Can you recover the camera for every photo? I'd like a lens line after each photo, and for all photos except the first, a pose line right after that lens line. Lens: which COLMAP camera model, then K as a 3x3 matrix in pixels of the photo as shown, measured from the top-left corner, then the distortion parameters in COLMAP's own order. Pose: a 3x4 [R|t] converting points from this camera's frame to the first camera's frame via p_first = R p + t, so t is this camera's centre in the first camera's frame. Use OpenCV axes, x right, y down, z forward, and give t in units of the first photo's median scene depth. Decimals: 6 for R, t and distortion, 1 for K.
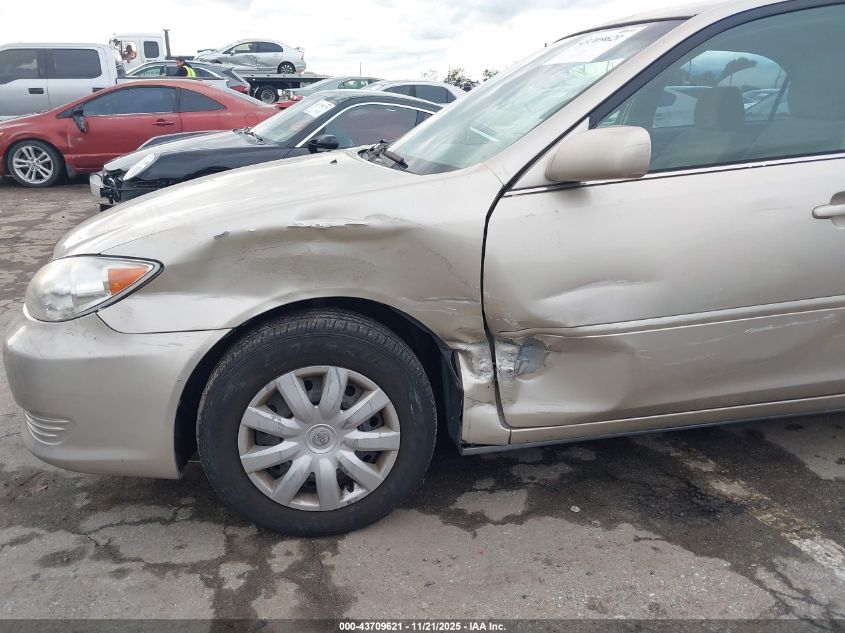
lens RADIAL K [[703.9, 0, 422.5], [0, 703.9, 316.5], [0, 0, 1]] dist [0.008763, 0.007392]
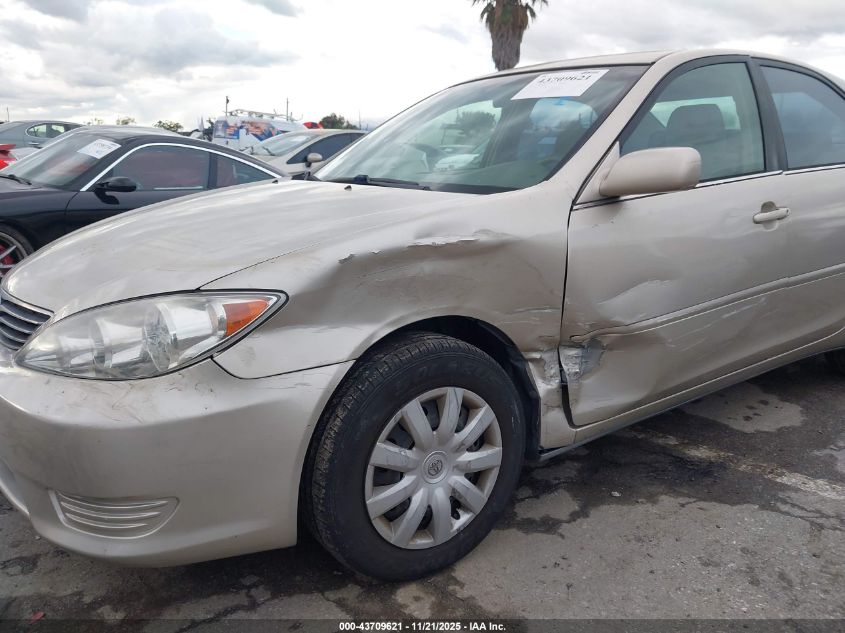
lens RADIAL K [[709.5, 0, 422.5], [0, 709.5, 316.5], [0, 0, 1]] dist [0.003008, 0.008385]
pose [[0.888360, -0.089708, 0.450300, -0.571985], [0.123522, 0.991265, -0.046209, 0.013566], [-0.442221, 0.096672, 0.891681, 0.131947]]
